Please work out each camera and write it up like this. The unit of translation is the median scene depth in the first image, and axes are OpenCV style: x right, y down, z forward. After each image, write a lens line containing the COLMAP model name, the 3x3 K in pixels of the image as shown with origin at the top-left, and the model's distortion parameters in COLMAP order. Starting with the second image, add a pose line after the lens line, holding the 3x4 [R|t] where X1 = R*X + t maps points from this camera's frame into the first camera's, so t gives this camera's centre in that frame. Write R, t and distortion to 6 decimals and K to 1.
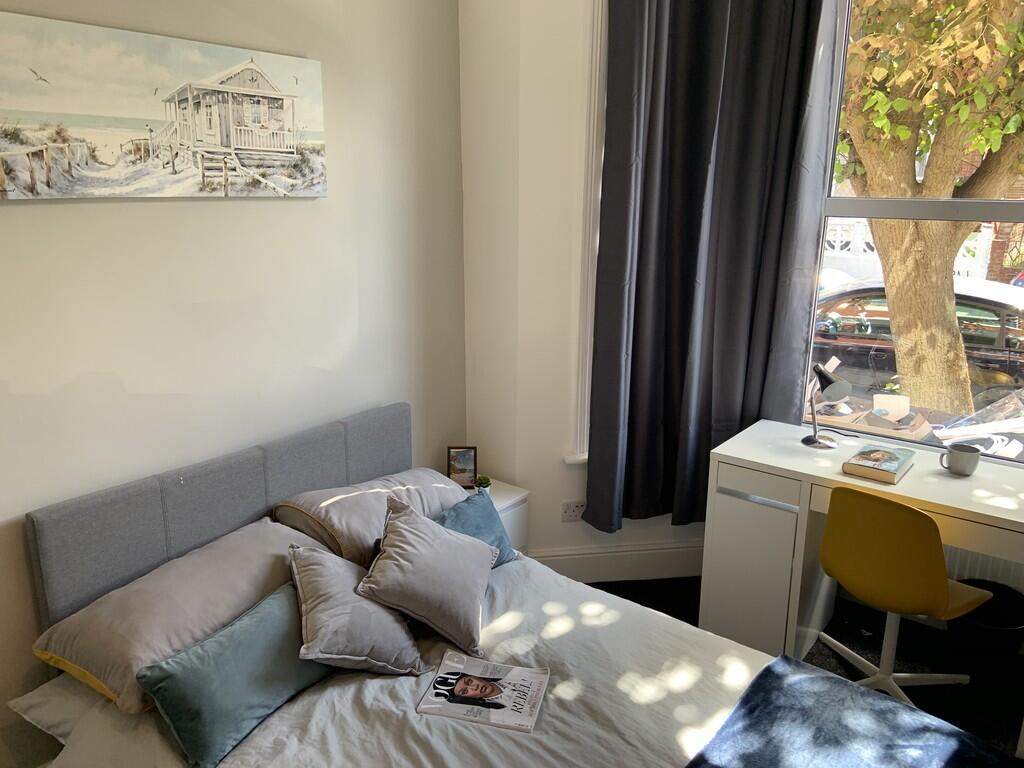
lens RADIAL K [[765.8, 0, 509.8], [0, 765.8, 380.4], [0, 0, 1]] dist [0.123194, -0.147237]
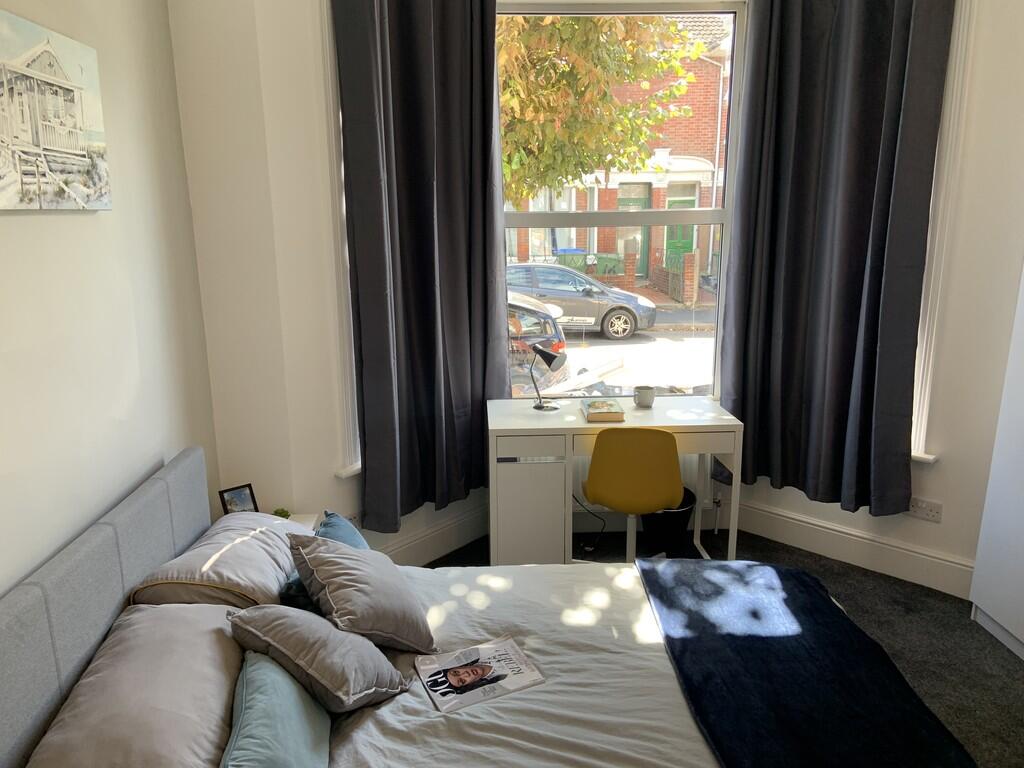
lens RADIAL K [[765.8, 0, 509.7], [0, 765.8, 380.3], [0, 0, 1]] dist [0.123194, -0.147237]
pose [[0.755571, -0.152508, 0.637067, -0.542286], [0.175296, 0.984126, 0.027688, -0.007892], [-0.631177, 0.090755, 0.770311, 0.119270]]
